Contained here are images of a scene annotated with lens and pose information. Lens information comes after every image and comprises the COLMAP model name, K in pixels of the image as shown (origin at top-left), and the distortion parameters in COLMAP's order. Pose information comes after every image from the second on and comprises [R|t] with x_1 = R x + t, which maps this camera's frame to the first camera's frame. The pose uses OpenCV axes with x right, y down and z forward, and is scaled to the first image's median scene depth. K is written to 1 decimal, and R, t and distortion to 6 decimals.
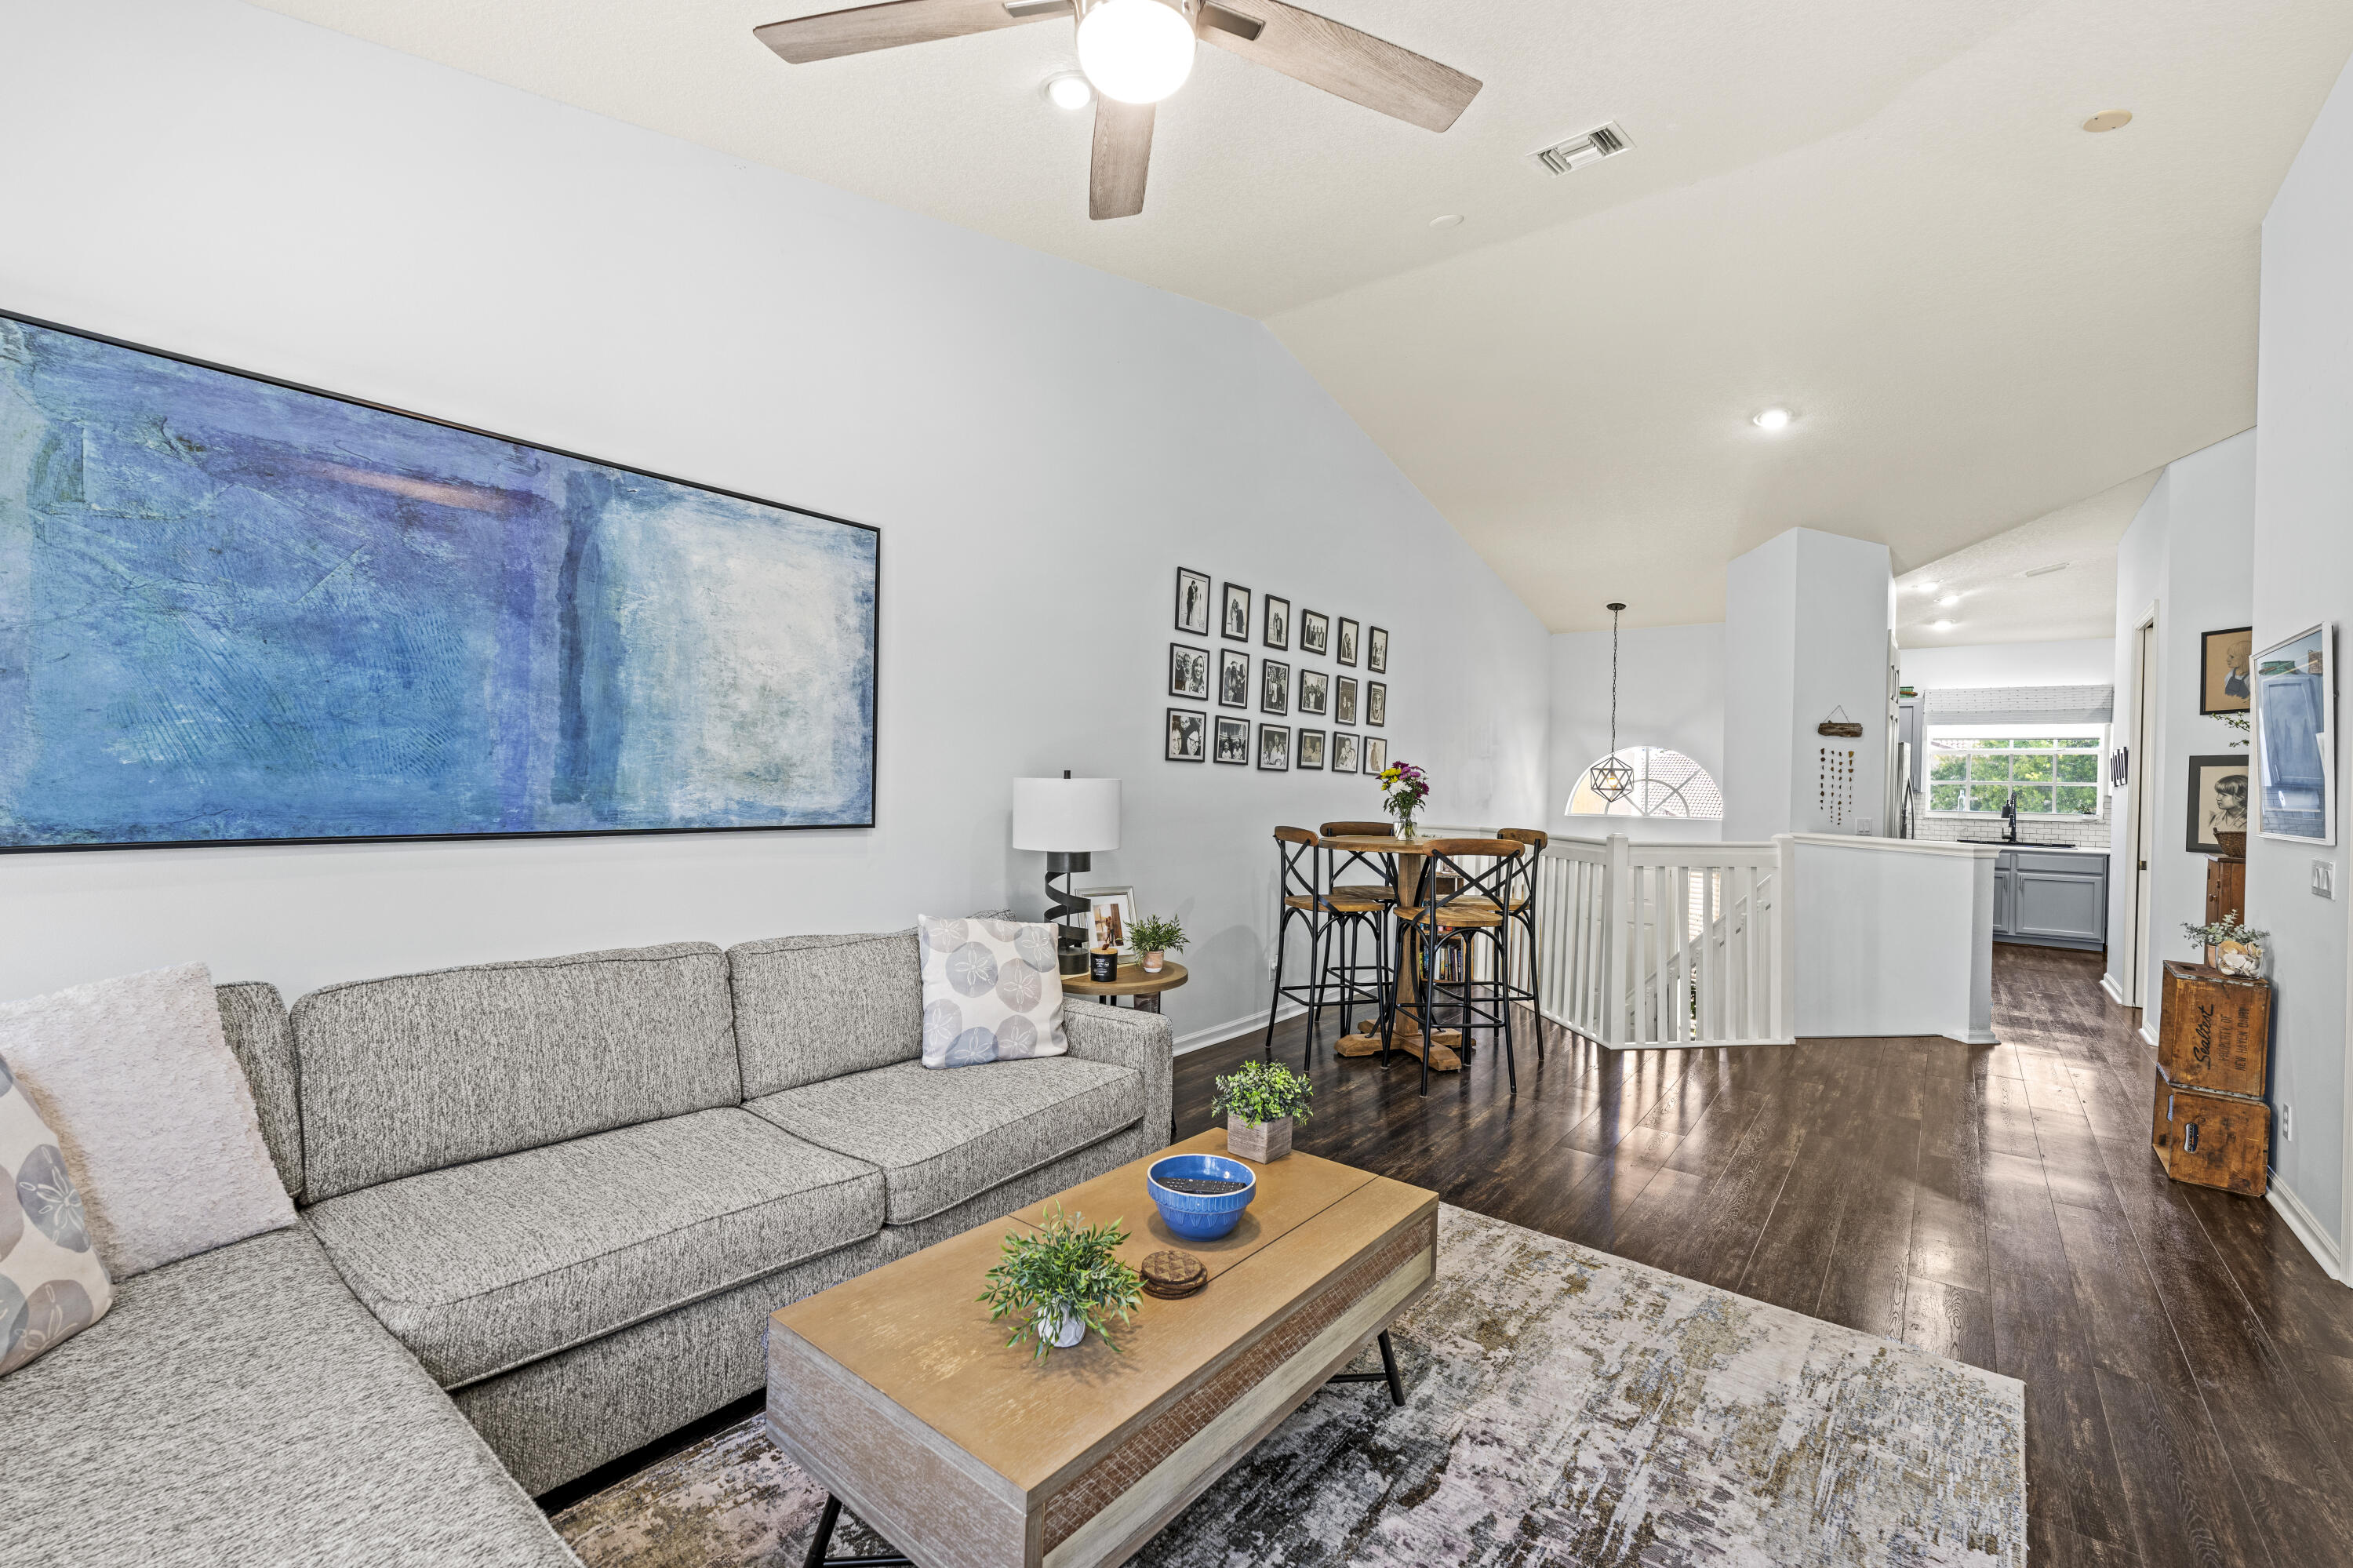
lens RADIAL K [[979.2, 0, 1170.9], [0, 979.2, 789.6], [0, 0, 1]] dist [-0.002540, -0.000457]
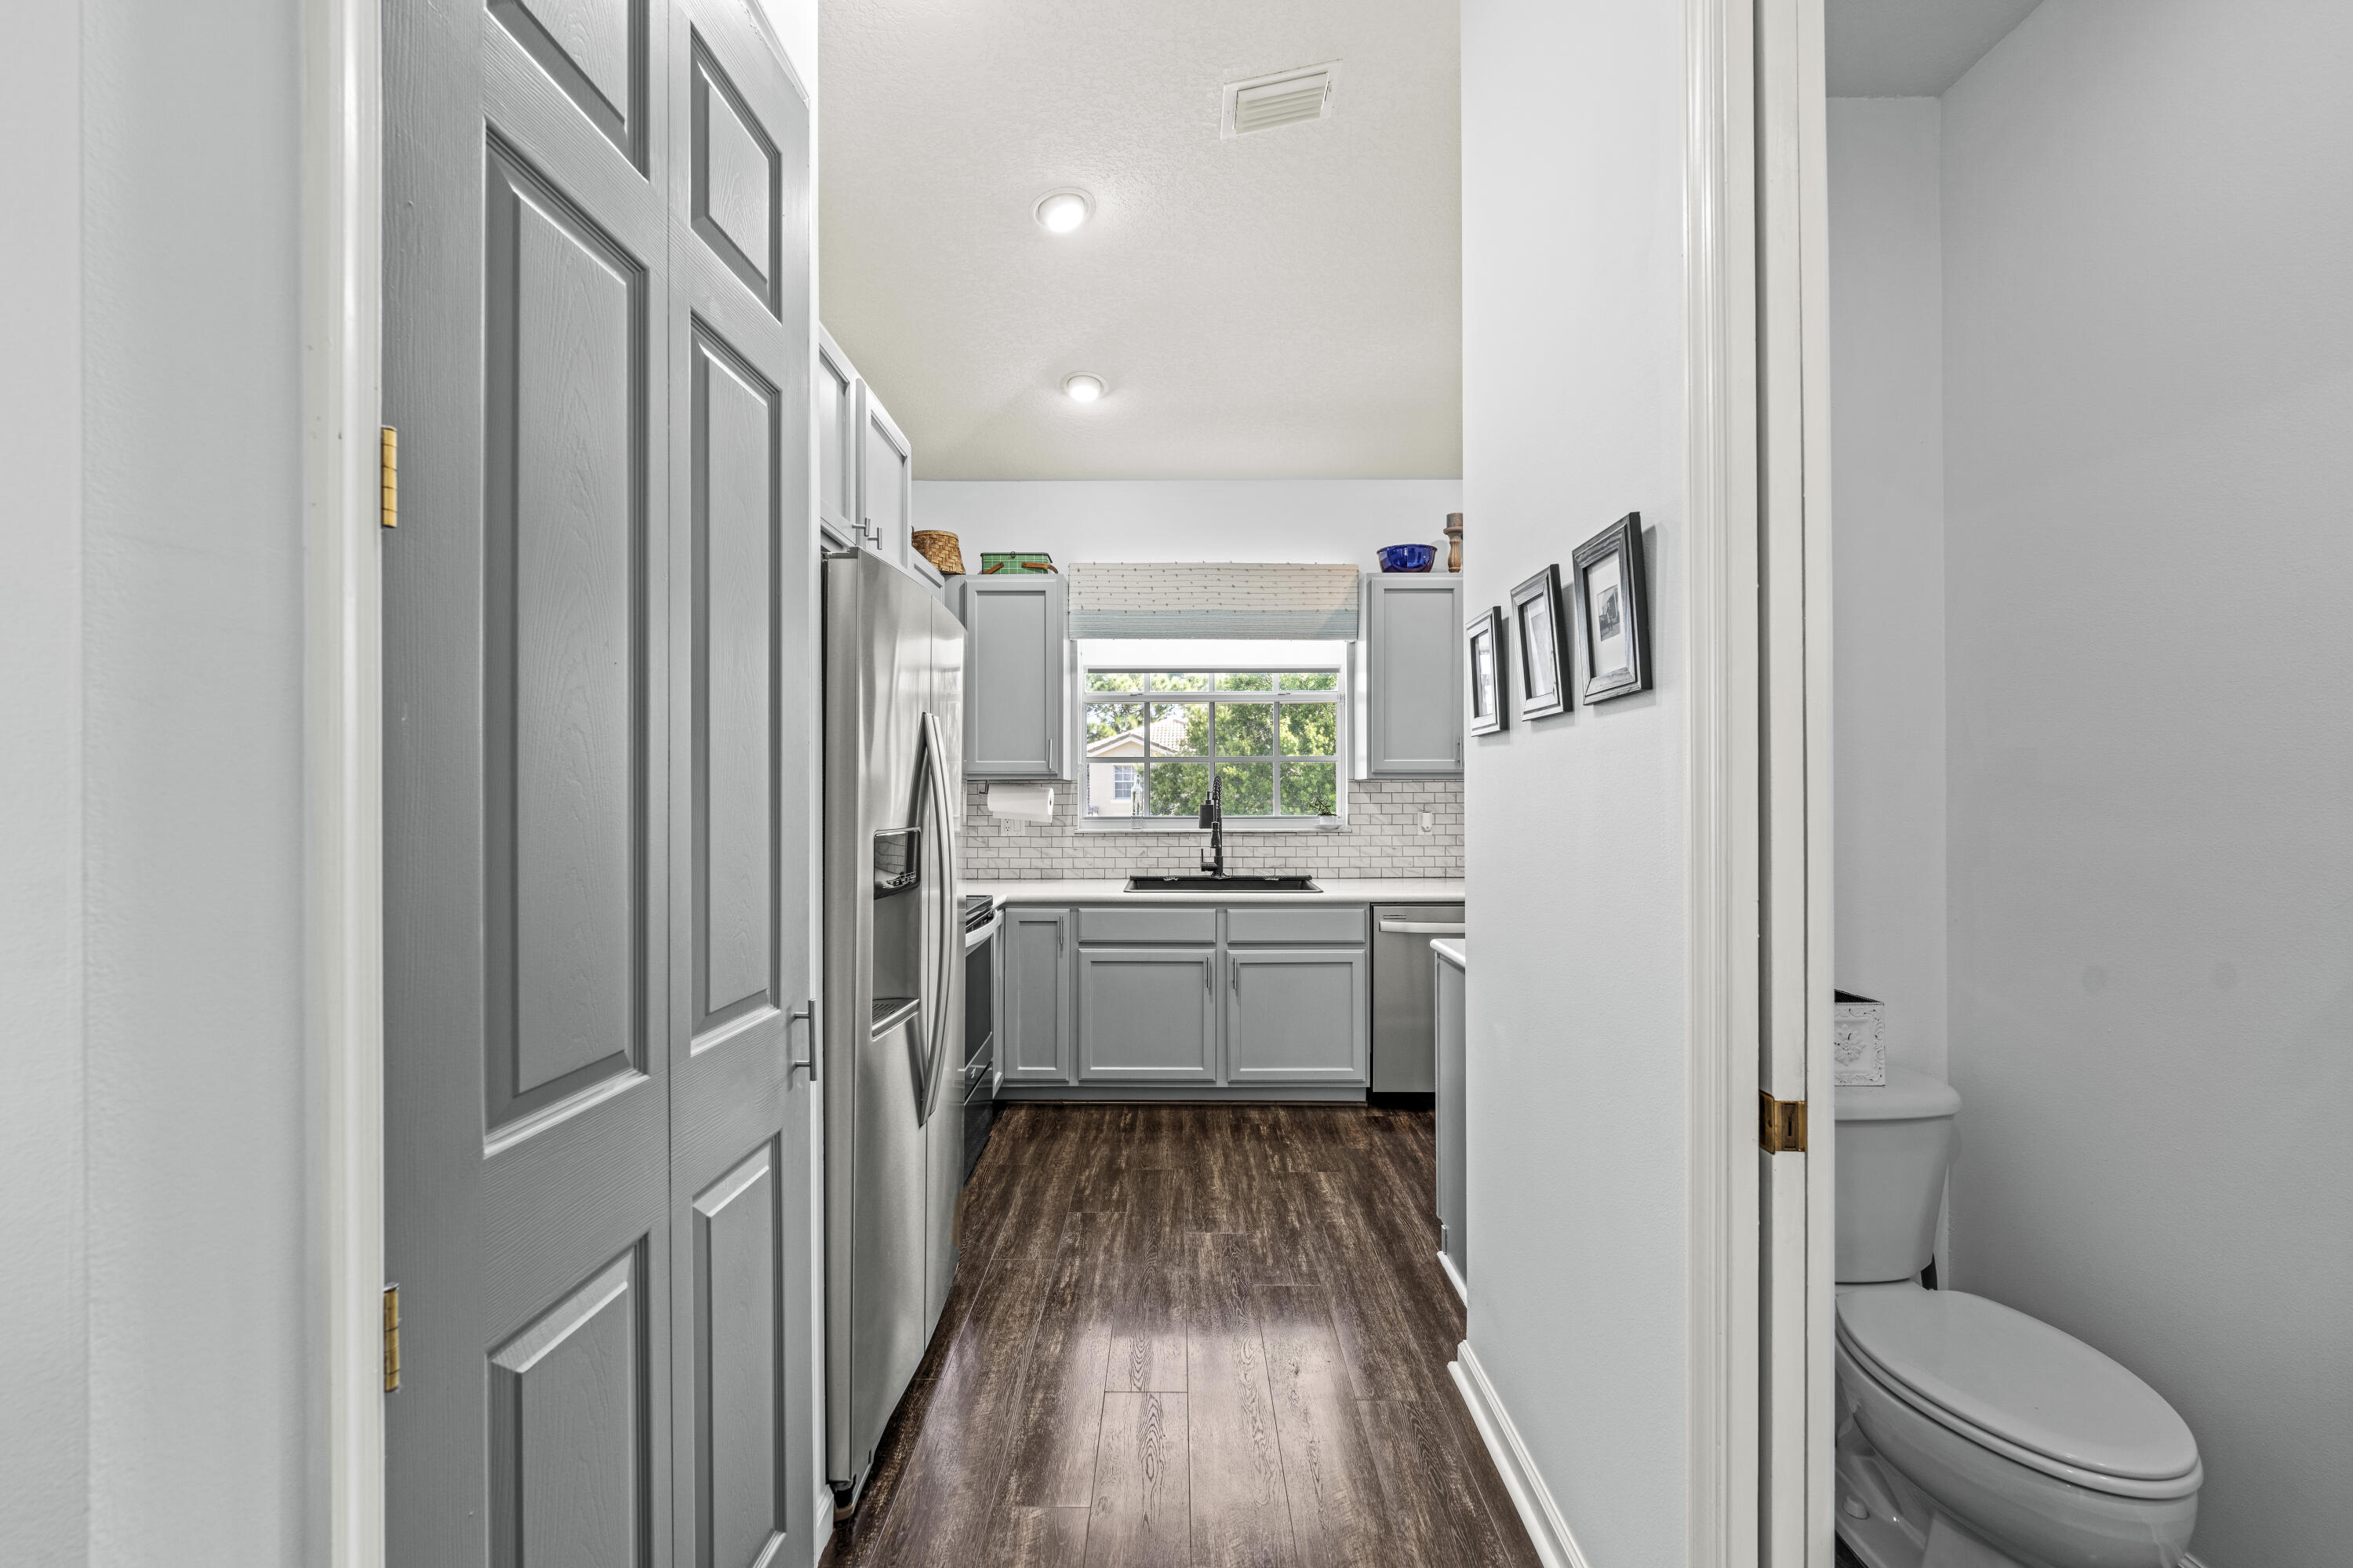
lens RADIAL K [[952.9, 0, 1172.8], [0, 952.9, 792.3], [0, 0, 1]] dist [0.000393, -0.000057]
pose [[0.783022, -0.020516, 0.621656, 0.896102], [0.022739, 0.999732, 0.004351, 0.013879], [-0.621578, 0.010729, 0.783279, 1.046051]]
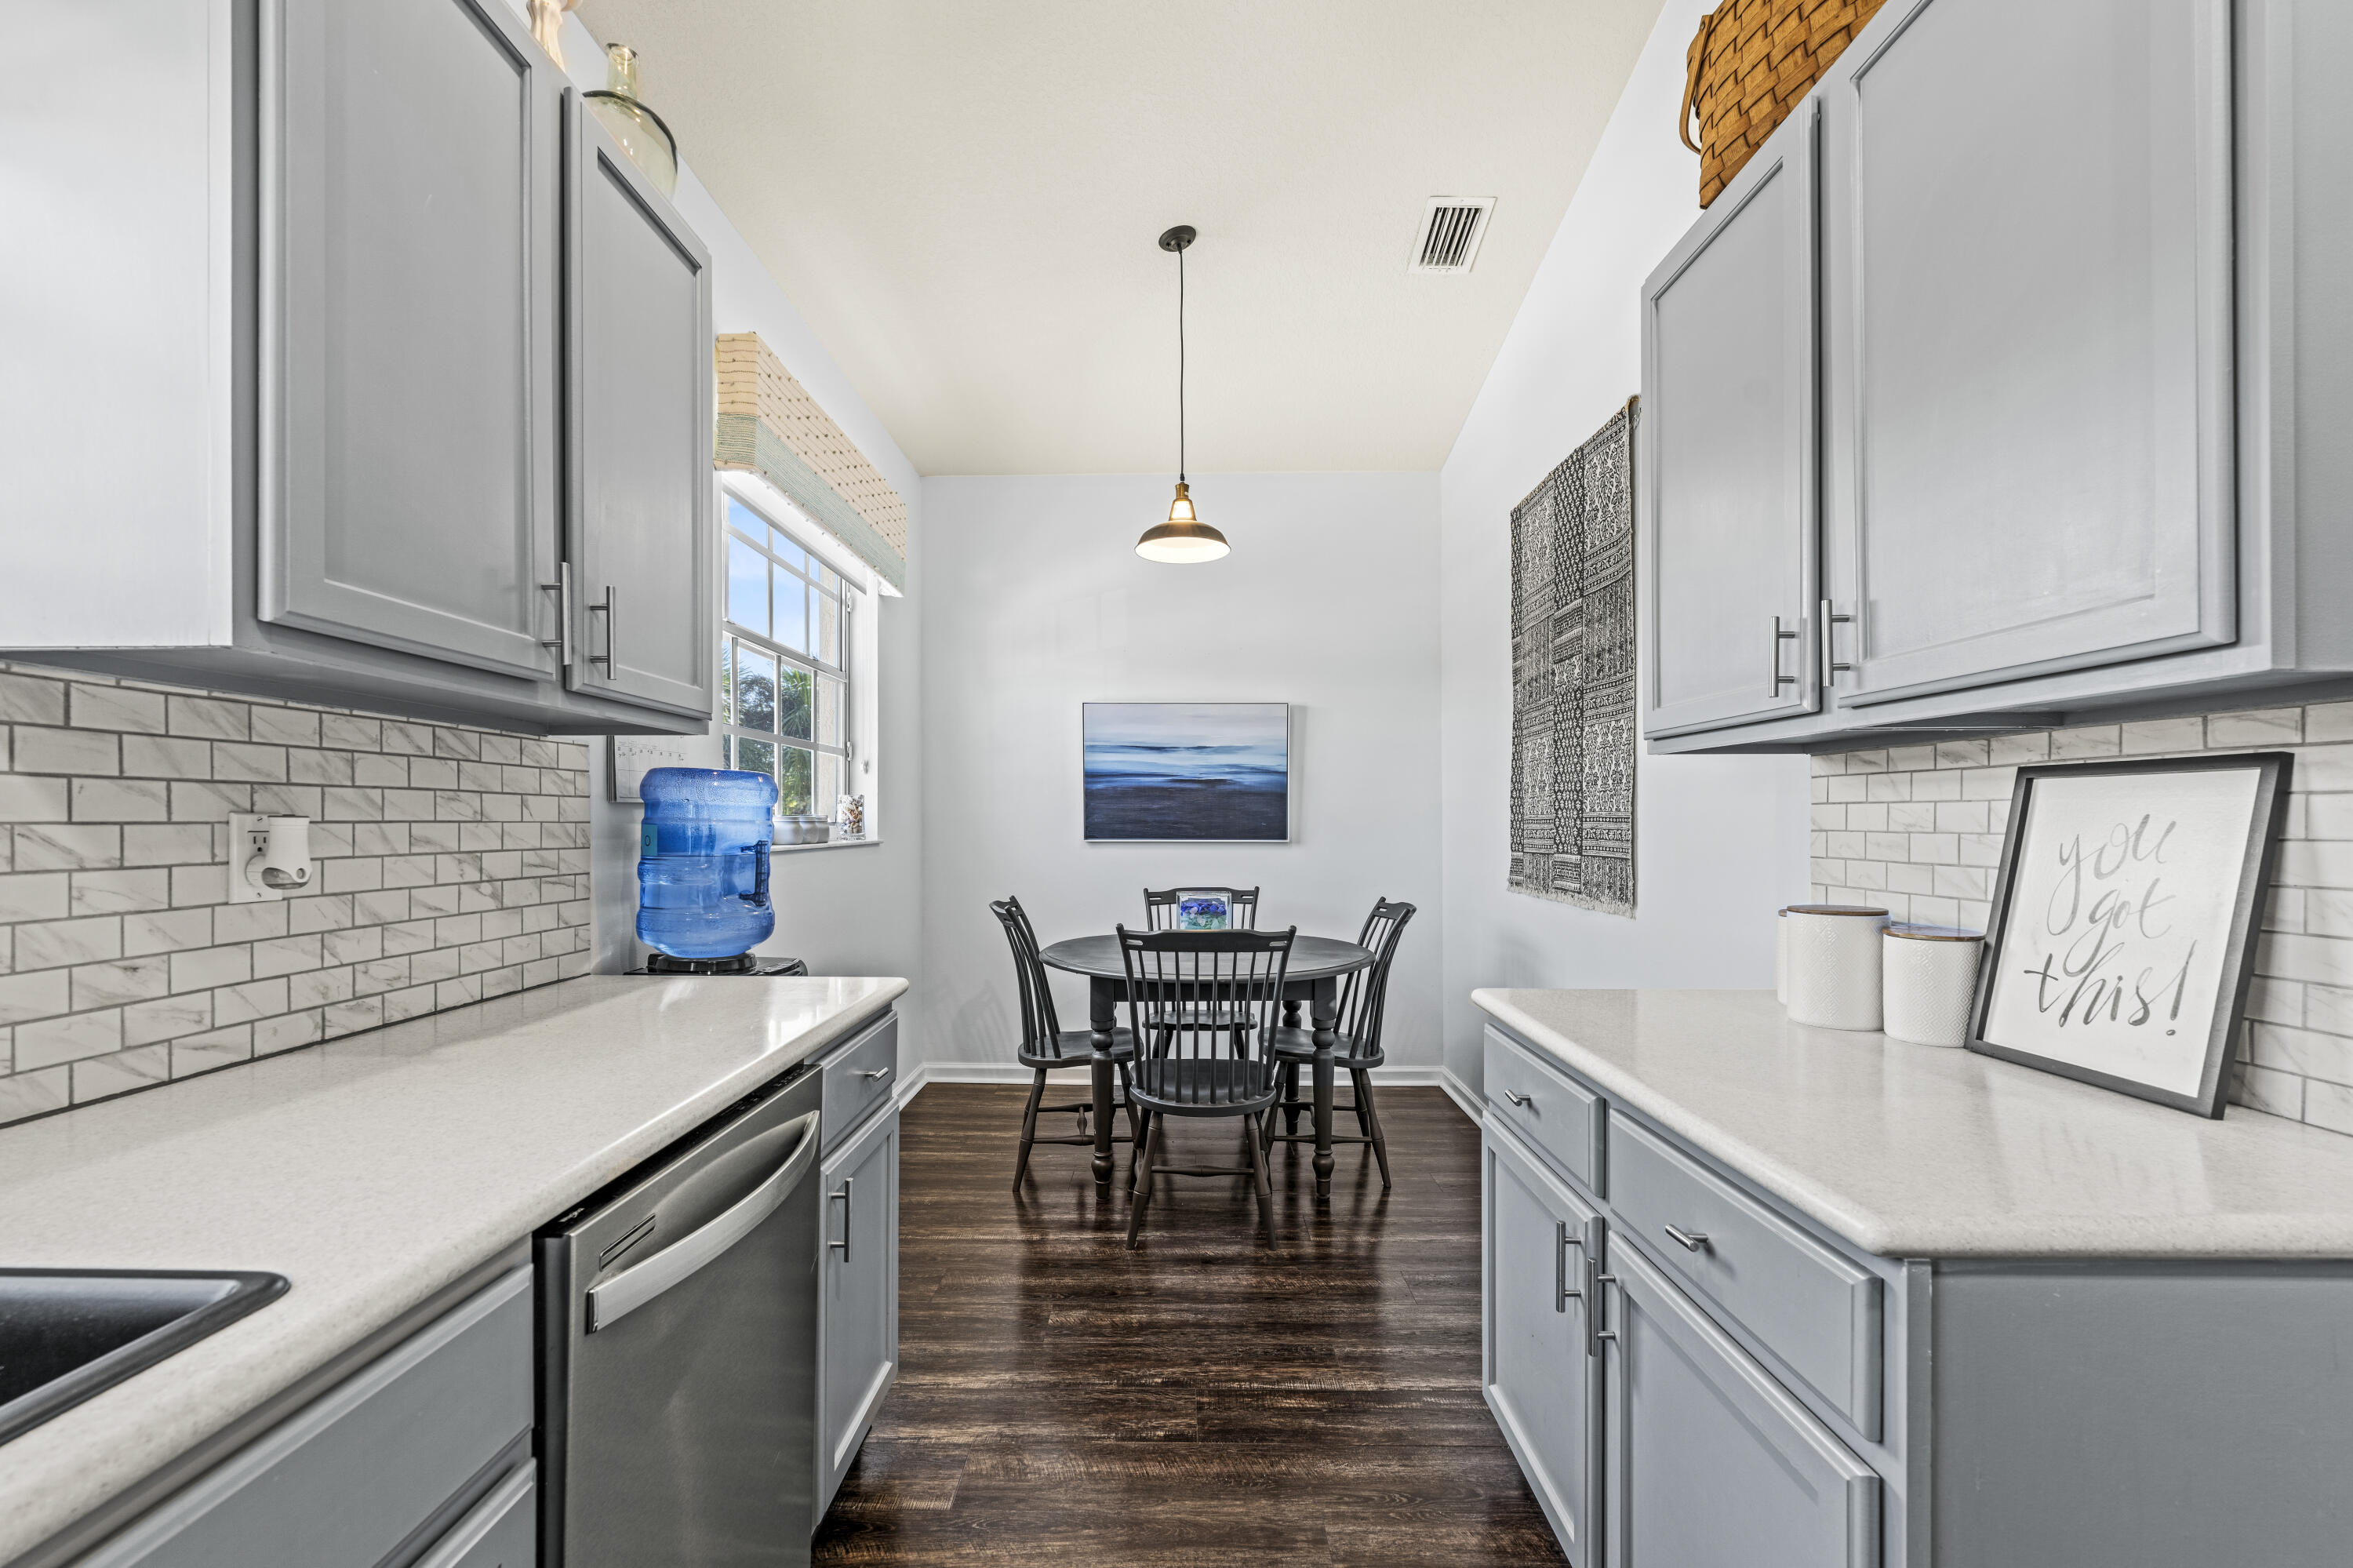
lens RADIAL K [[970.4, 0, 1167.6], [0, 970.4, 823.2], [0, 0, 1]] dist [-0.000822, -0.000171]
pose [[-0.617327, -0.020330, 0.786444, 1.266244], [-0.005980, 0.999758, 0.021150, 0.034915], [-0.786684, 0.008353, -0.617299, 1.522895]]
